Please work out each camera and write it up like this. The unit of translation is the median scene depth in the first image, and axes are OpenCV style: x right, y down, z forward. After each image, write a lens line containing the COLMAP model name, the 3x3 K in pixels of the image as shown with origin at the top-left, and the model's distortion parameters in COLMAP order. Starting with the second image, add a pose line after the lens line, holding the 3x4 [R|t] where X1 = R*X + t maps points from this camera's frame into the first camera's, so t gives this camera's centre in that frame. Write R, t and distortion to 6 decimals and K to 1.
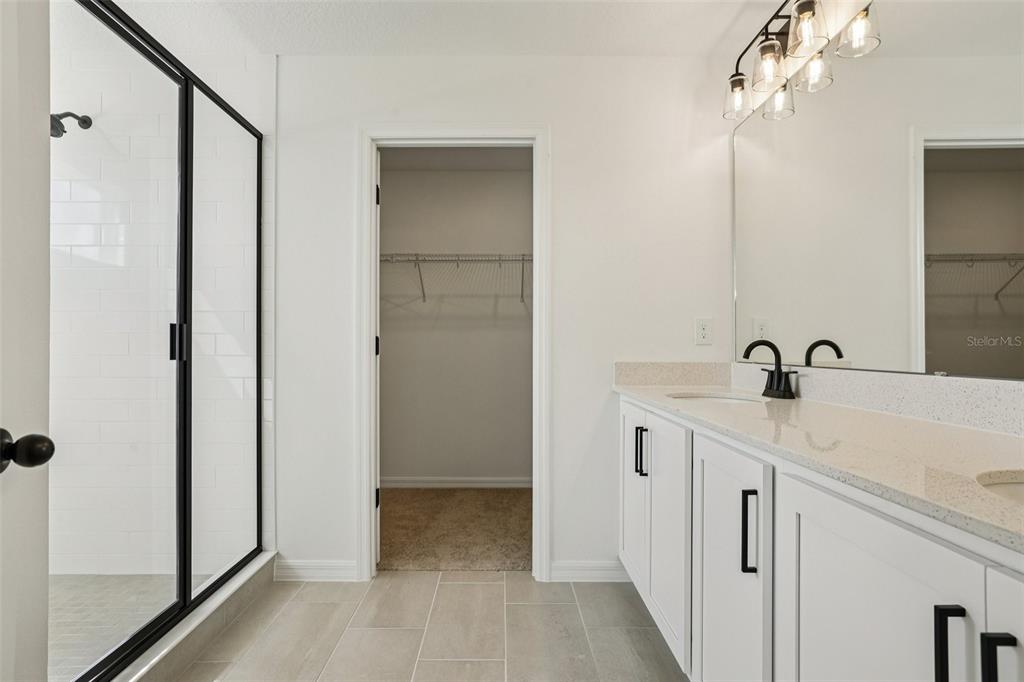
lens RADIAL K [[554.4, 0, 512.0], [0, 554.4, 341.0], [0, 0, 1]] dist [-0.025398, 0.027585]
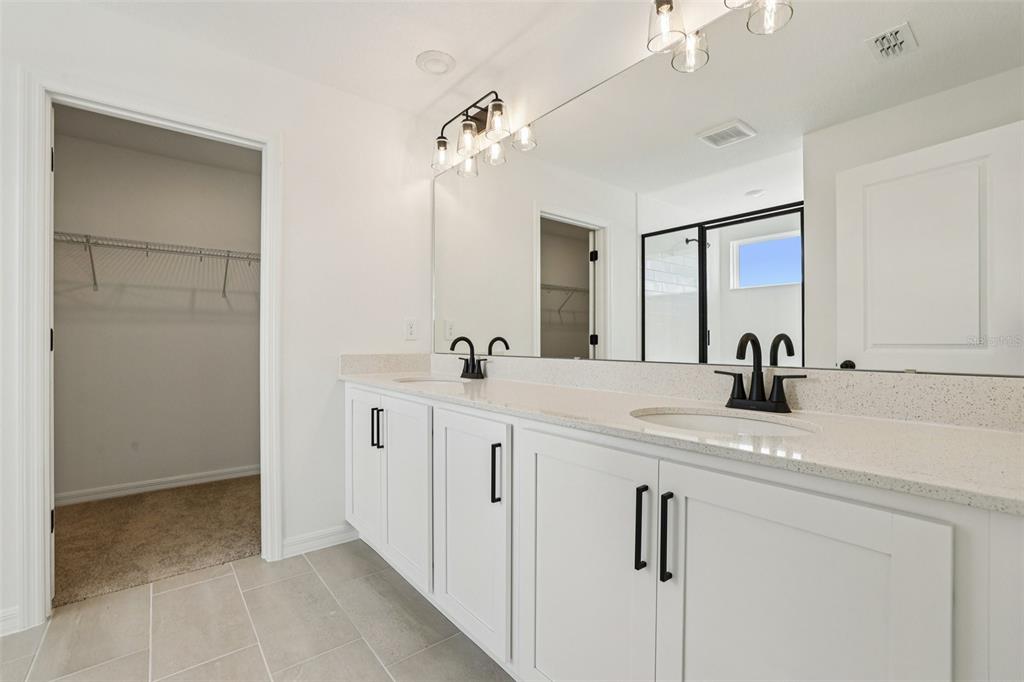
lens RADIAL K [[455.4, 0, 508.3], [0, 455.4, 339.5], [0, 0, 1]] dist [-0.030233, 0.015255]
pose [[0.780241, 0.003533, 0.625469, -0.136925], [-0.007722, 0.999962, 0.003984, -0.000663], [-0.625431, -0.007938, 0.780239, 0.038440]]
